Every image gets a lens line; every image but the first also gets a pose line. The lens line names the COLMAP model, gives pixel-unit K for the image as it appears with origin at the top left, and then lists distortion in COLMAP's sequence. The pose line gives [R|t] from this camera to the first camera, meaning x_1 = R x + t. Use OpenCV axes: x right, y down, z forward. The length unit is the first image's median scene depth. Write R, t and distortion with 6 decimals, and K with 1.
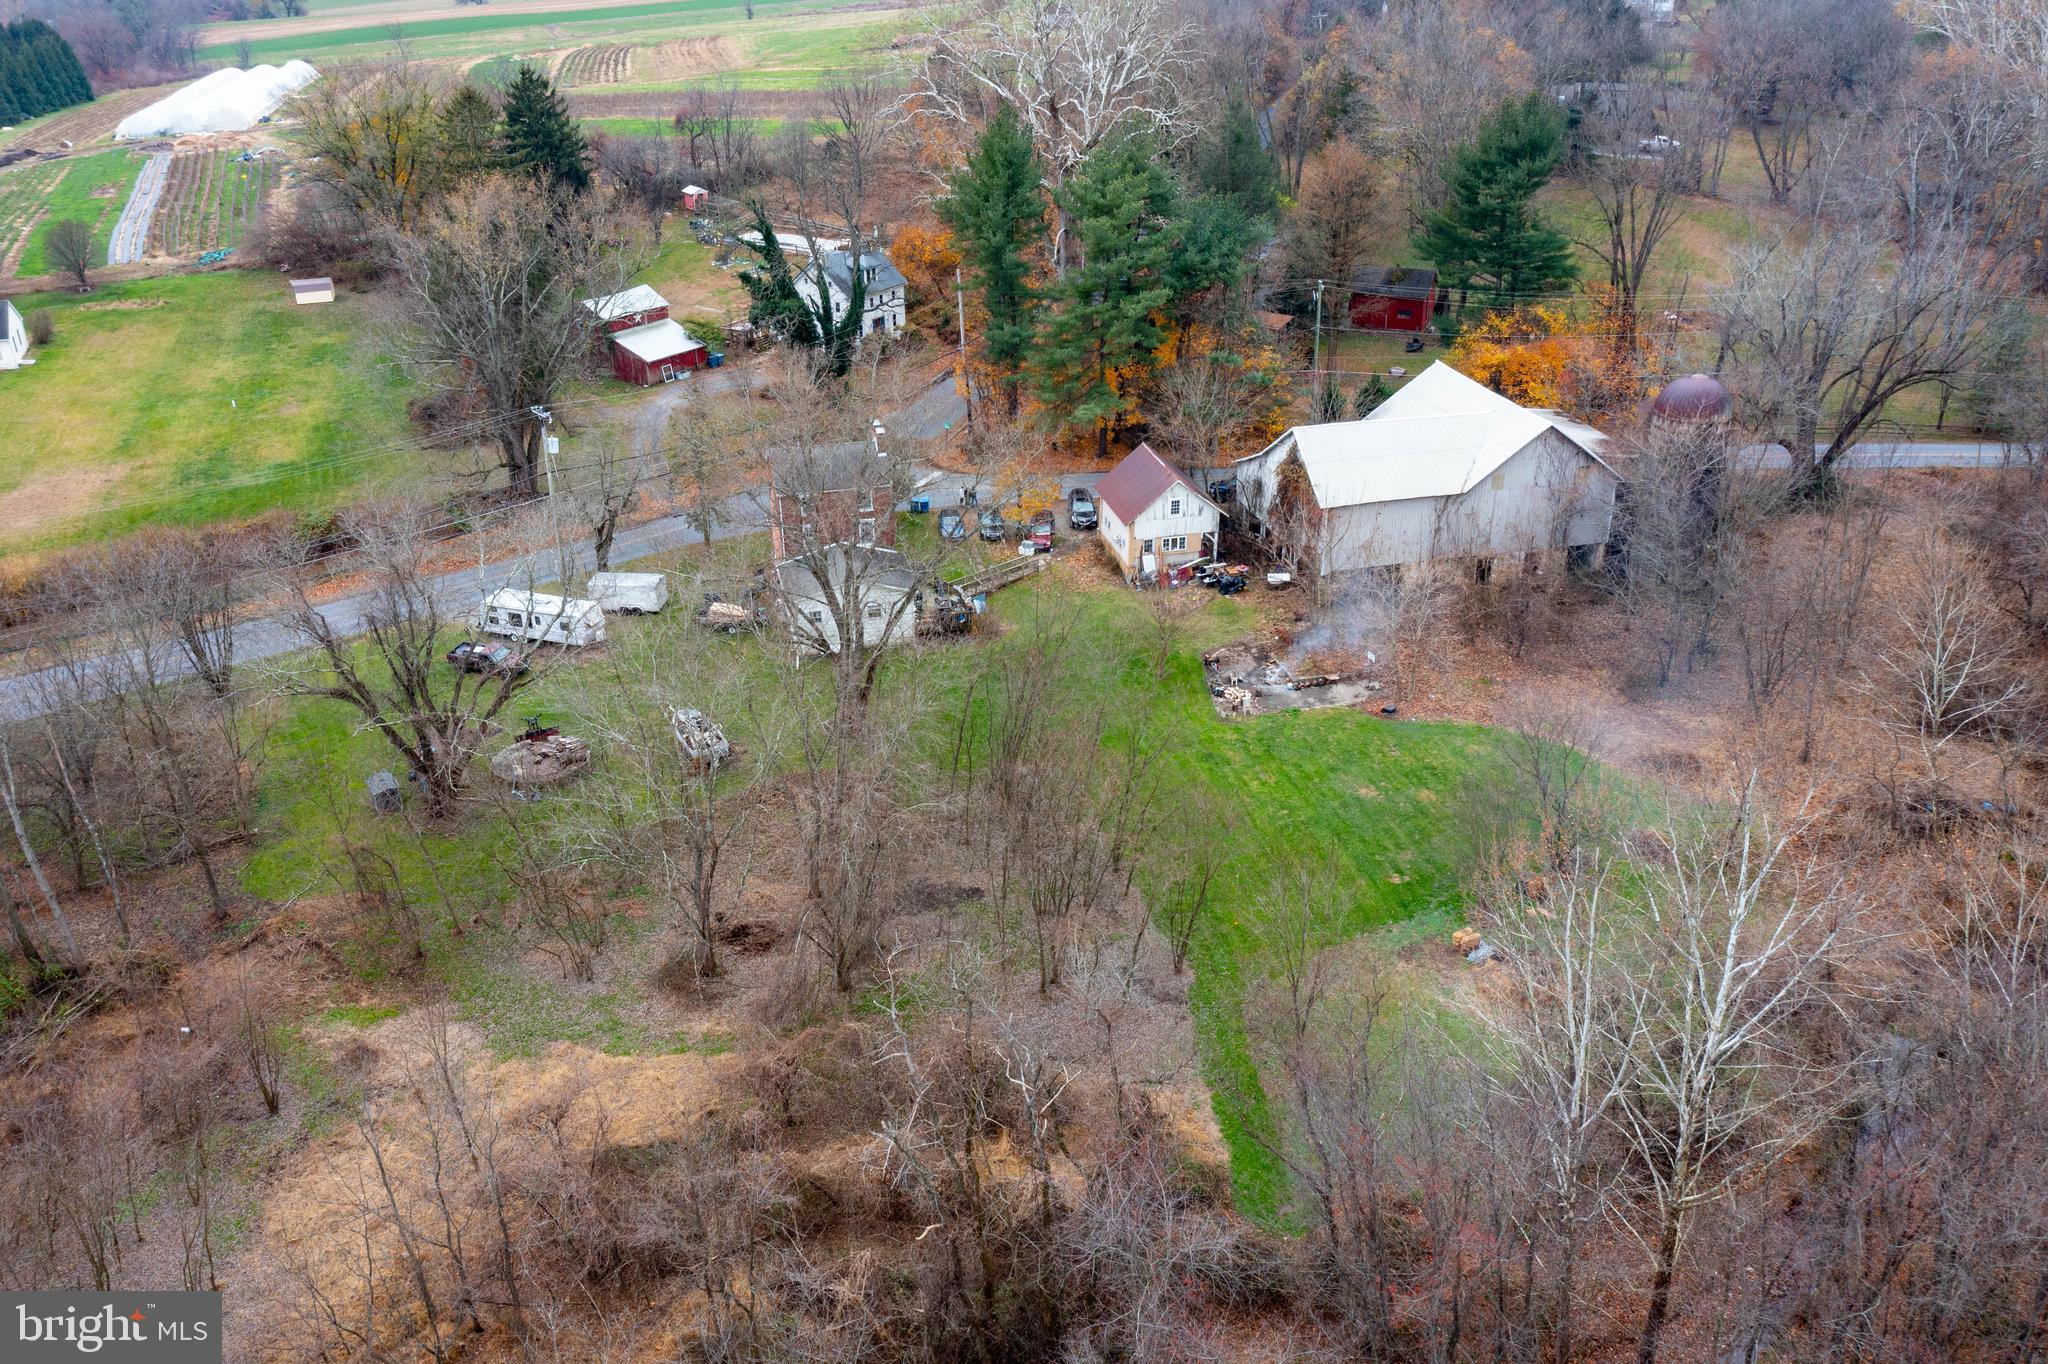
lens RADIAL K [[1600.3, 0, 1024.0], [0, 1600.3, 682.0], [0, 0, 1]] dist [-0.015794, 0.004433]
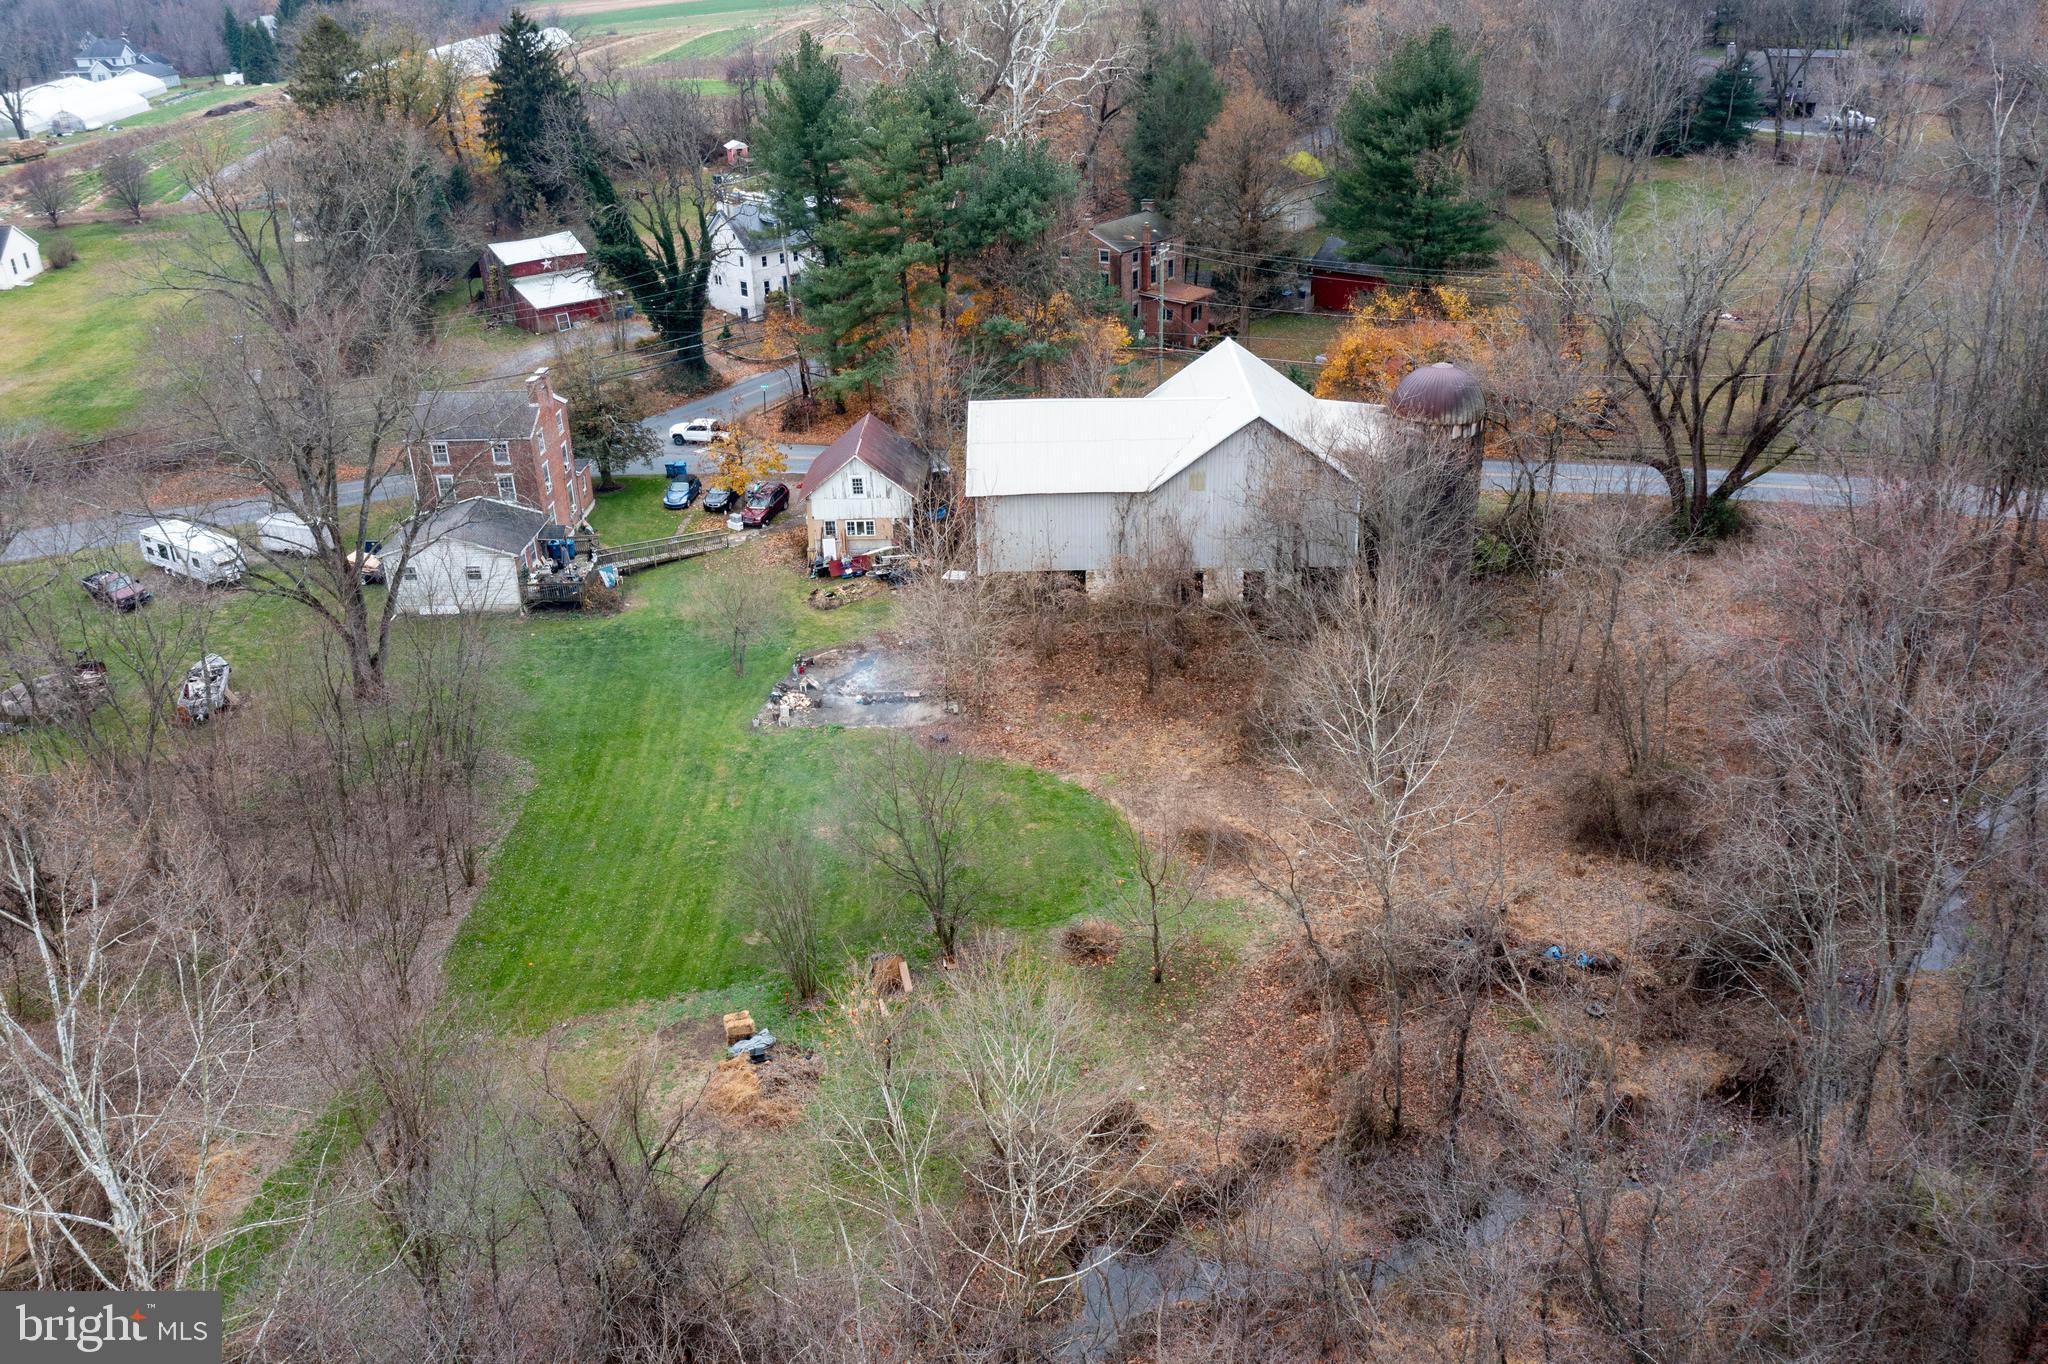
lens RADIAL K [[1600.3, 0, 1024.0], [0, 1600.3, 682.0], [0, 0, 1]] dist [-0.015794, 0.004433]
pose [[0.968302, 0.098369, -0.229598, 0.388993], [-0.097413, 0.995123, 0.015522, -0.024503], [0.230005, 0.007336, 0.973162, 0.165275]]
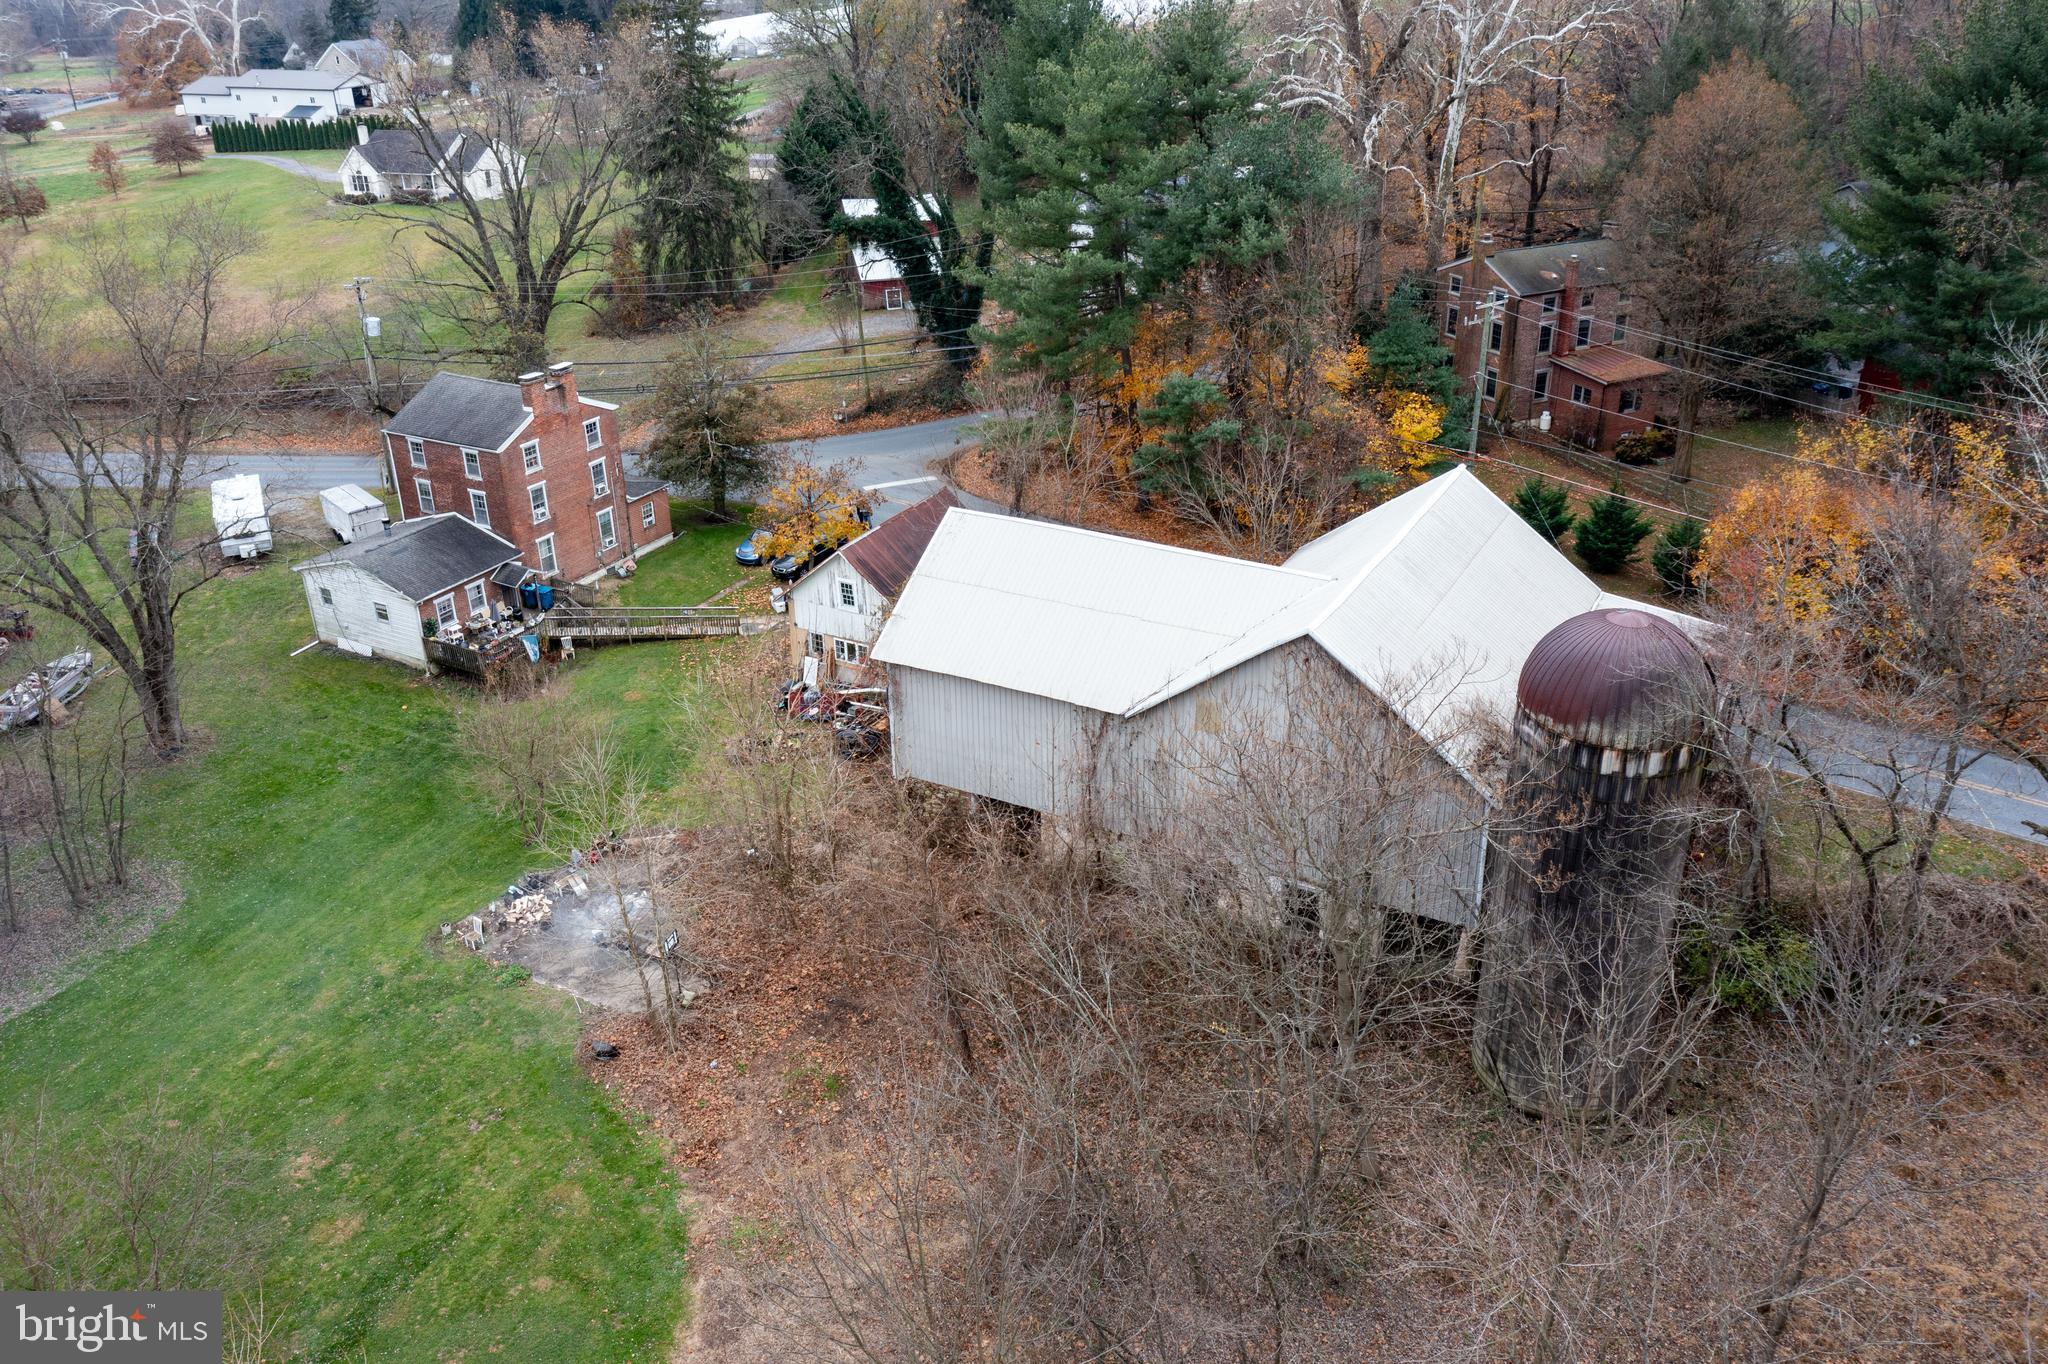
lens RADIAL K [[1600.3, 0, 1024.0], [0, 1600.3, 682.0], [0, 0, 1]] dist [-0.015794, 0.004433]
pose [[0.730677, 0.299343, -0.613600, 0.516530], [-0.288633, 0.949926, 0.119713, -0.166810], [0.618710, 0.089634, 0.780489, 0.563126]]
